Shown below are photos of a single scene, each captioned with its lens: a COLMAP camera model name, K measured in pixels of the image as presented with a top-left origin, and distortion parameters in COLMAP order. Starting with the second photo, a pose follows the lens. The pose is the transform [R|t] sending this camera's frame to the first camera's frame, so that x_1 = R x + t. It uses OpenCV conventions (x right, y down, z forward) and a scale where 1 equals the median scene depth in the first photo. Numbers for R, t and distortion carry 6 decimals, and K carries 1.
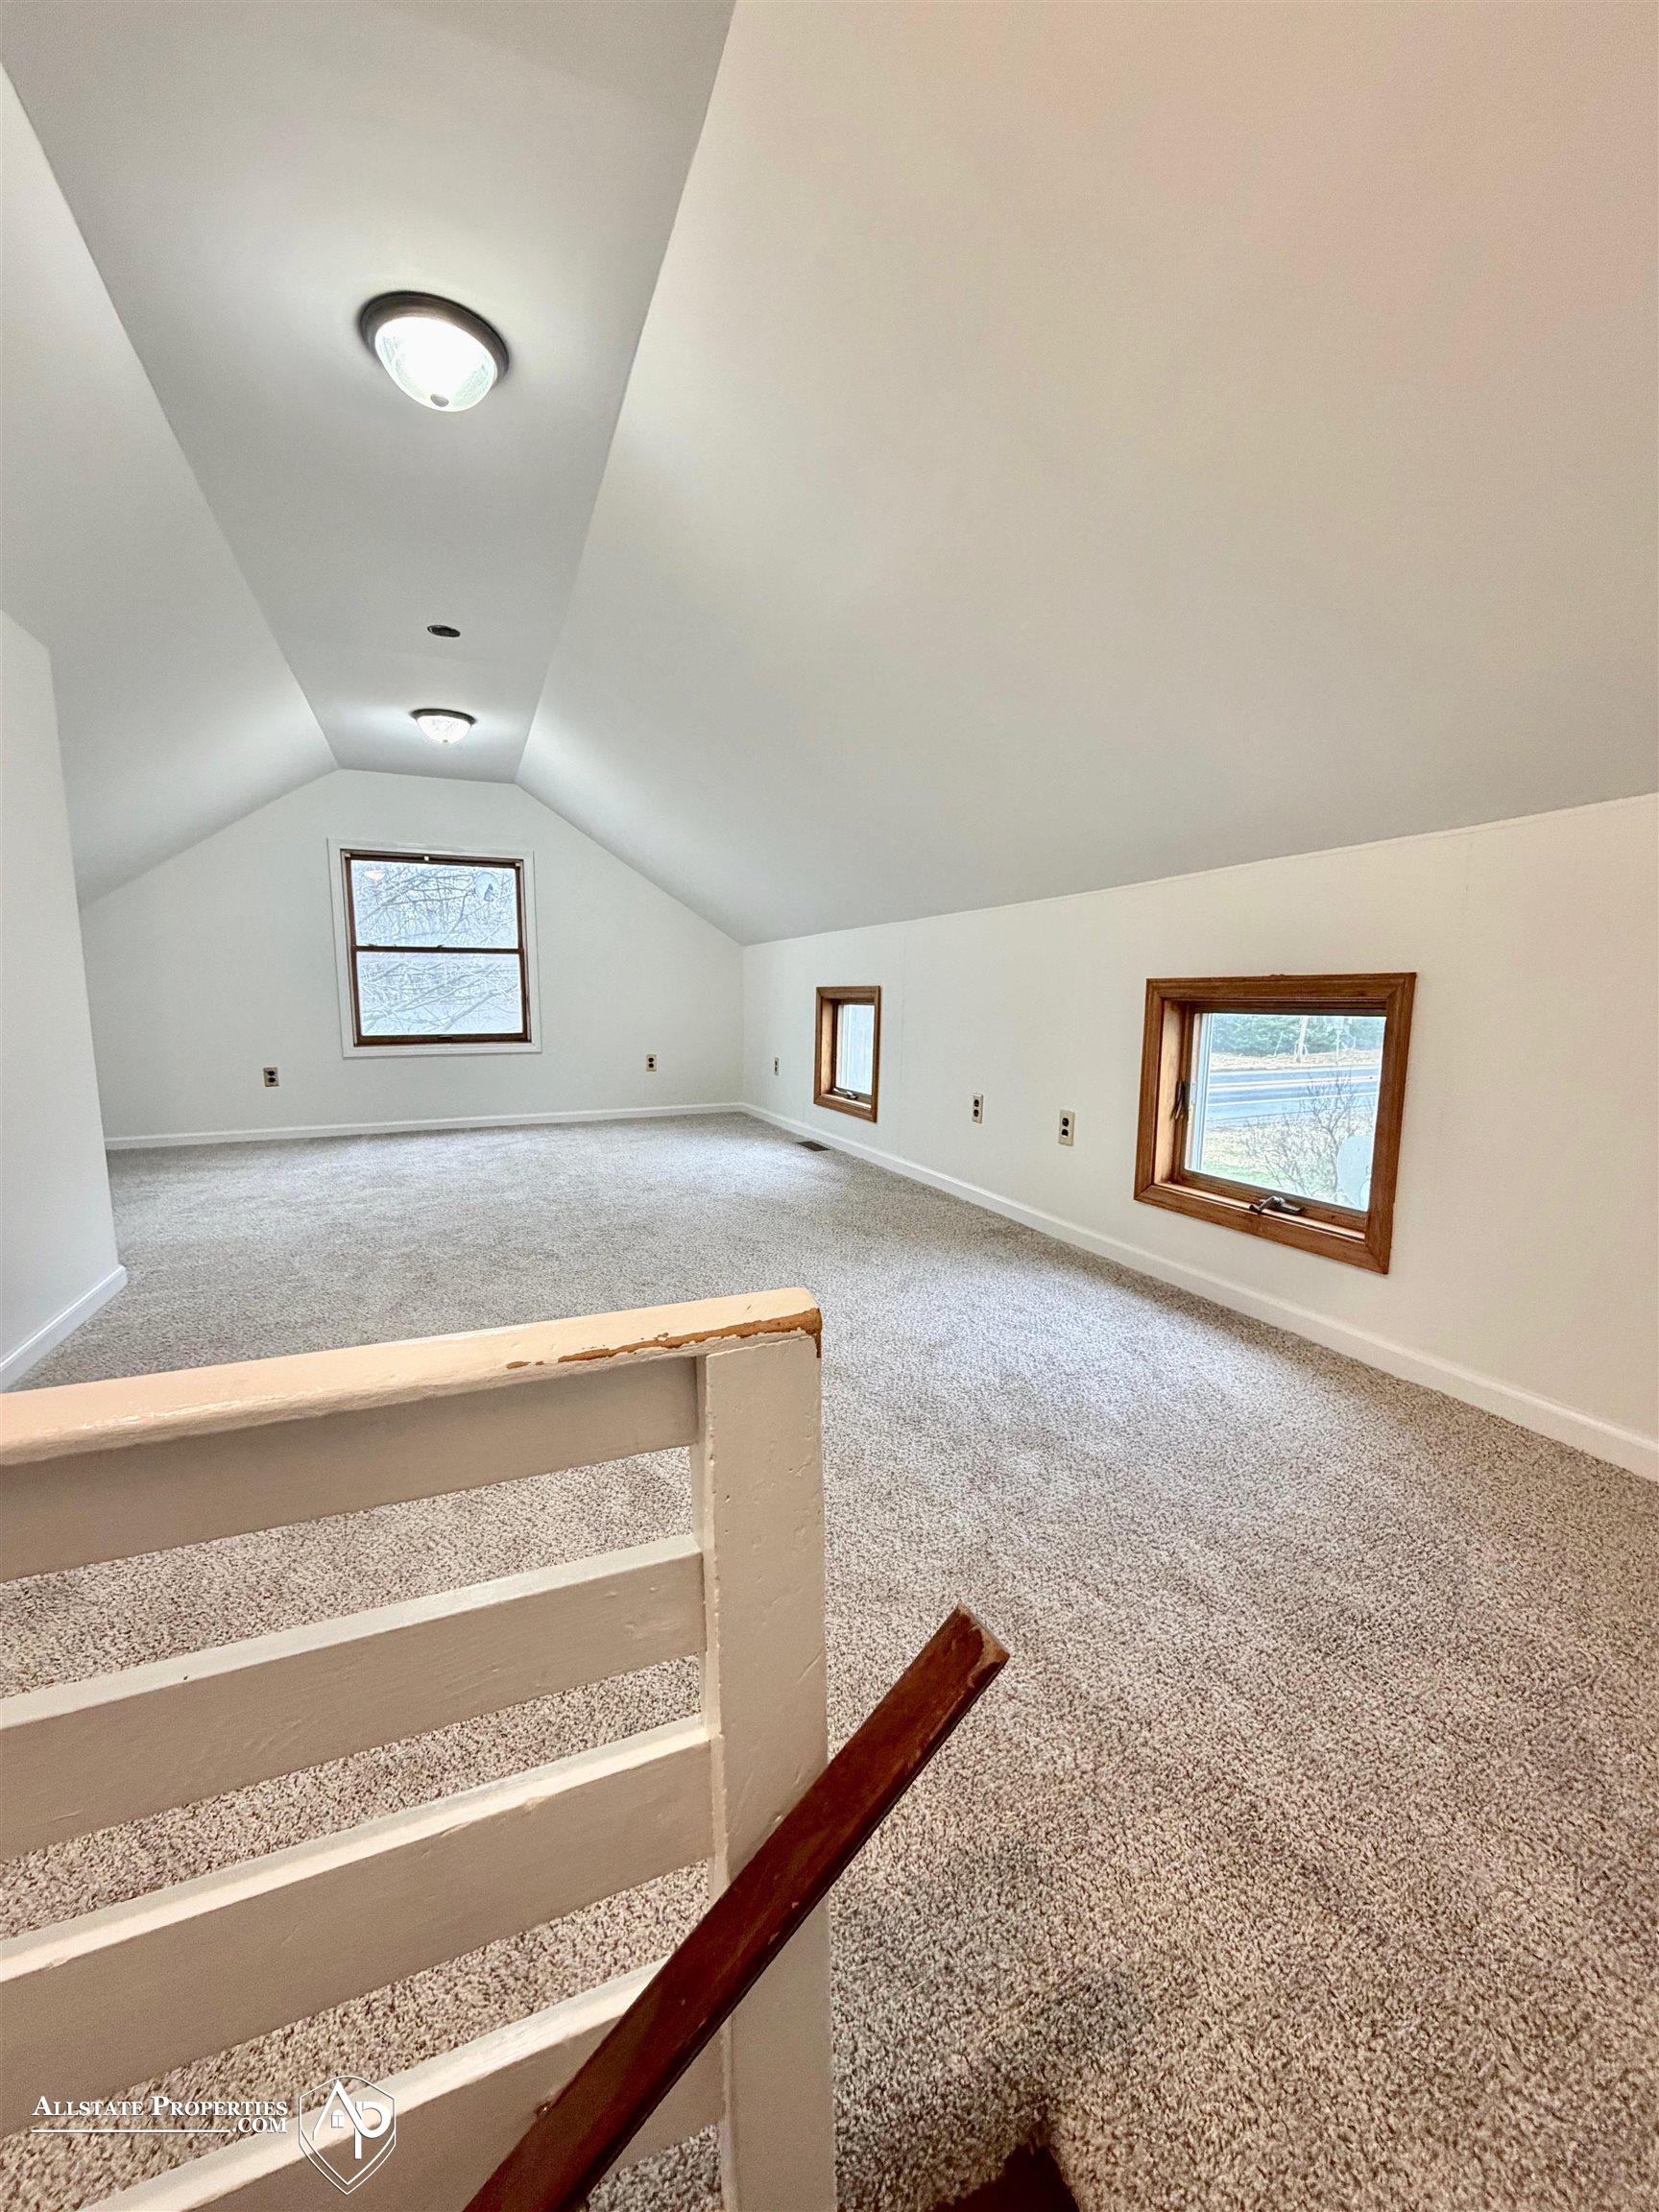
lens RADIAL K [[878.1, 0, 827.9], [0, 878.1, 1107.6], [0, 0, 1]] dist [0.001254, 0.000214]
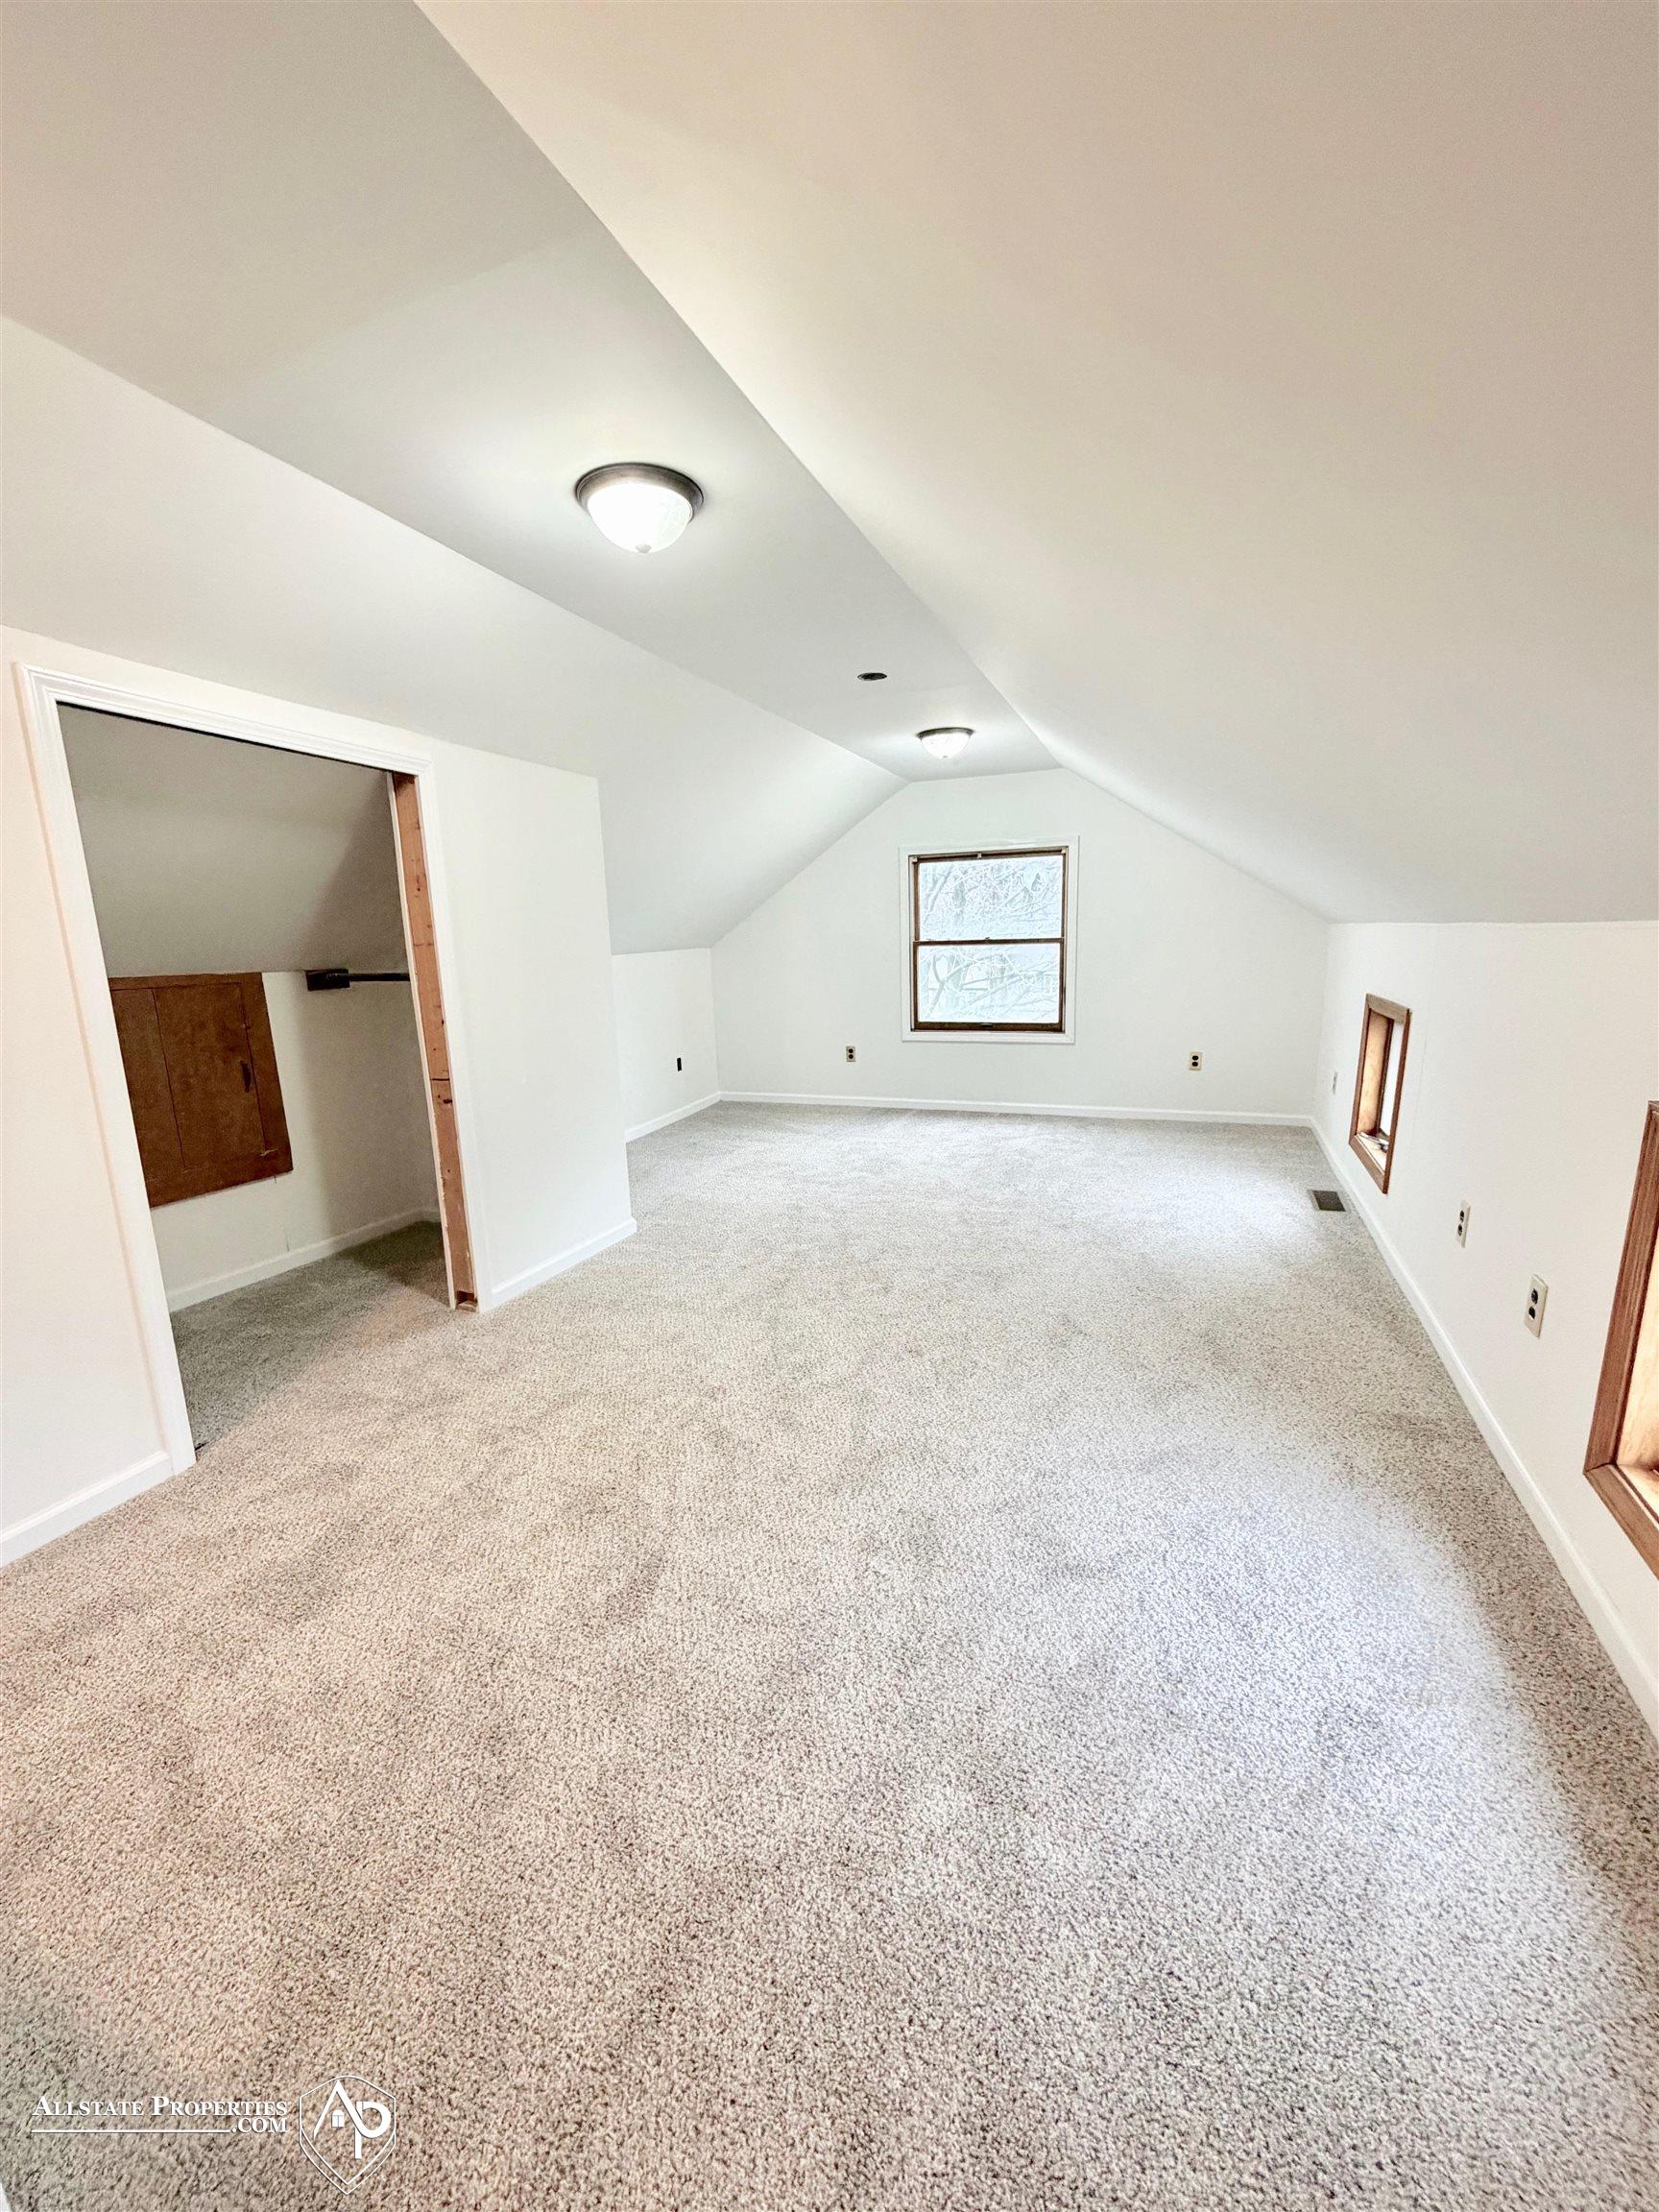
lens RADIAL K [[878.1, 0, 827.9], [0, 878.1, 1107.6], [0, 0, 1]] dist [0.001254, 0.000214]
pose [[0.706734, 0.118322, -0.697514, 0.237084], [-0.066712, 0.992668, 0.100796, -0.101472], [0.704327, -0.024703, 0.709446, 0.156747]]
